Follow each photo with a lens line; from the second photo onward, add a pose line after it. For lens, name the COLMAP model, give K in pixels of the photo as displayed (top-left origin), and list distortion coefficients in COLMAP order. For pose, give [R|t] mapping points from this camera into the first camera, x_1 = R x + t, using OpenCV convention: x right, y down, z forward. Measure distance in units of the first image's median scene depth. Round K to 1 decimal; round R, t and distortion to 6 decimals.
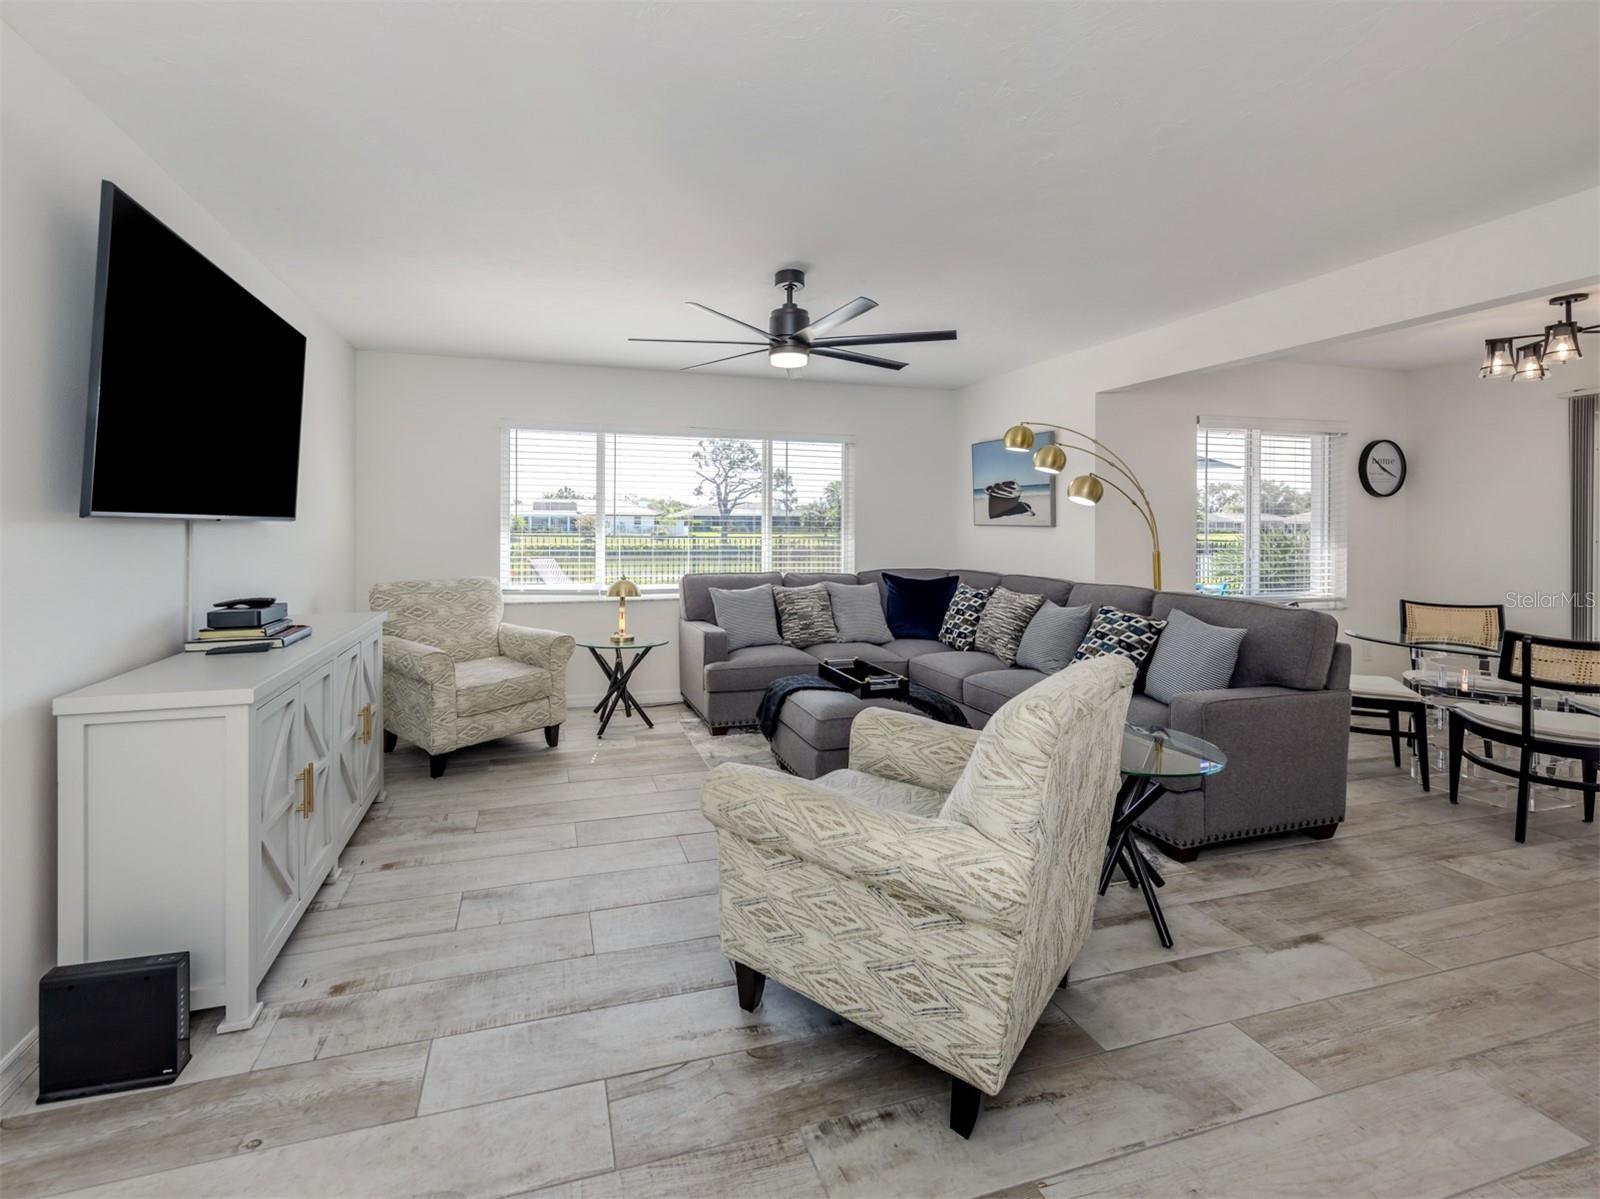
lens RADIAL K [[668.2, 0, 724.0], [0, 668.2, 521.7], [0, 0, 1]] dist [0.007948, -0.000691]
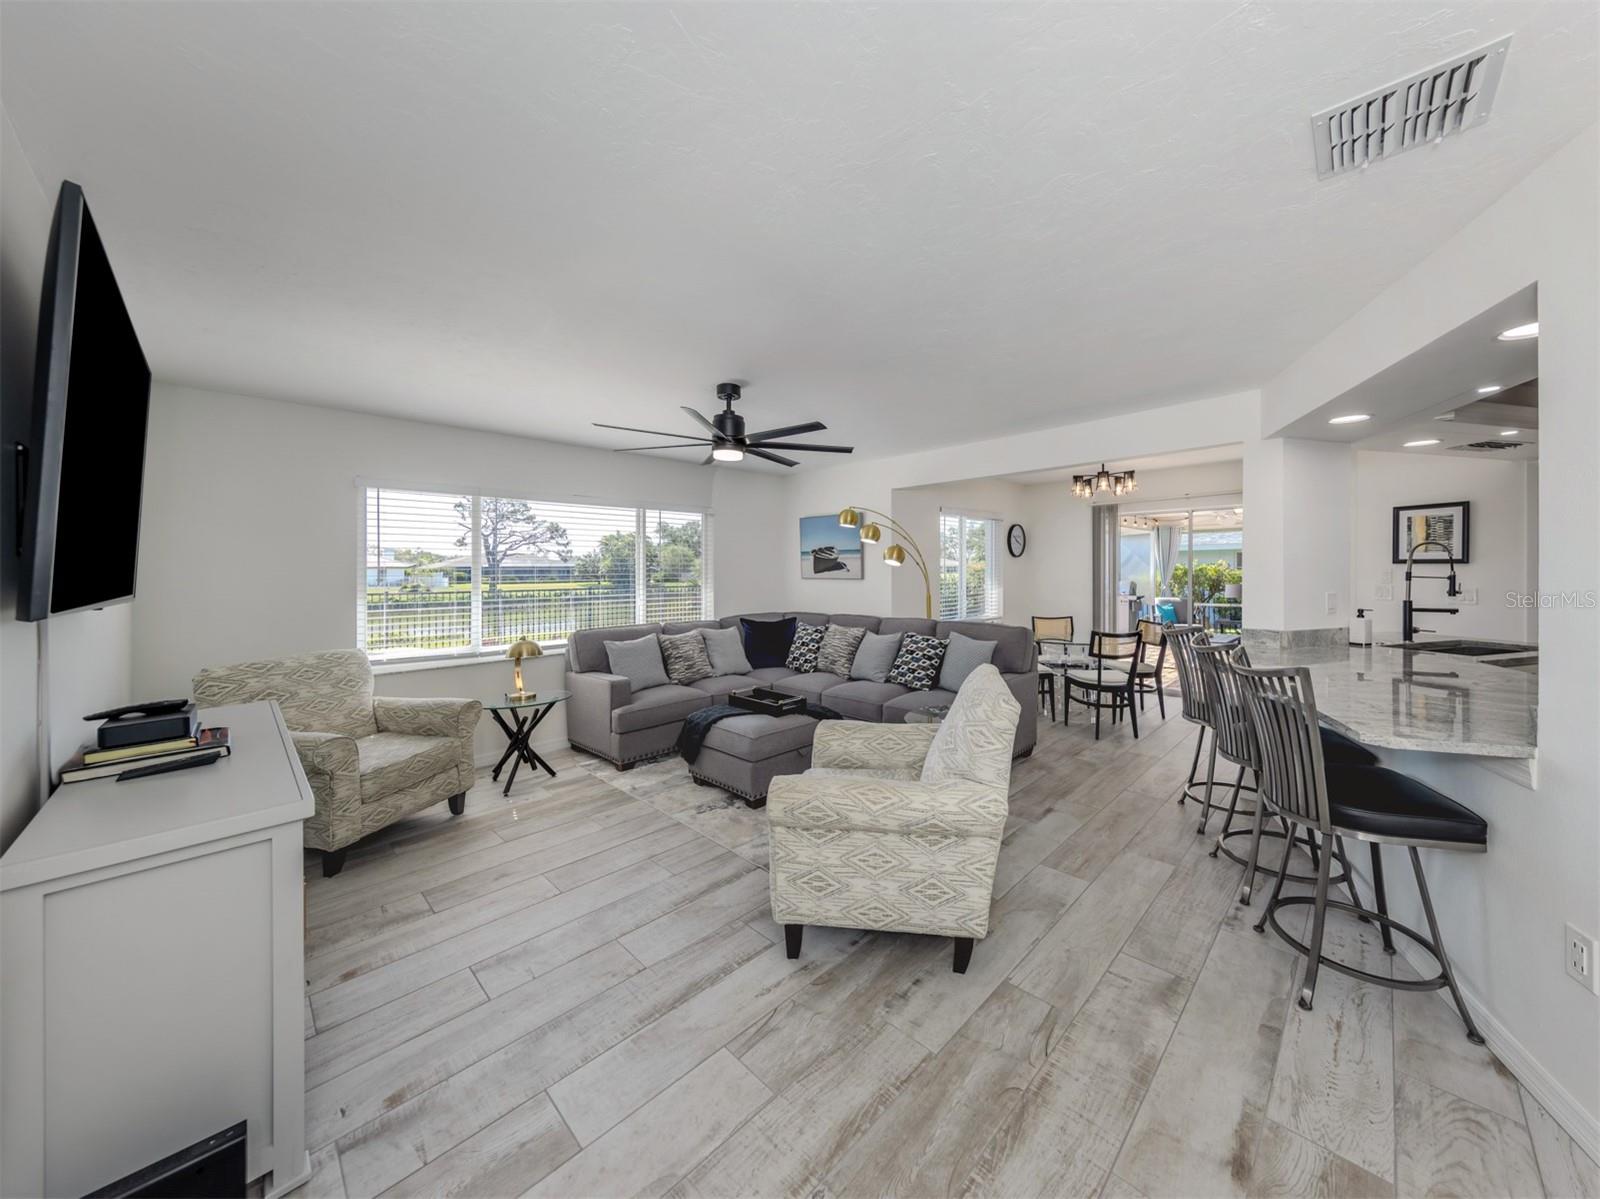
lens RADIAL K [[573.5, 0, 810.3], [0, 573.5, 569.7], [0, 0, 1]] dist [0.009214, -0.000427]
pose [[0.862092, -0.017758, 0.506441, -0.254734], [0.016532, 0.999839, 0.006916, -0.026208], [-0.506483, 0.002410, 0.862247, -0.002562]]
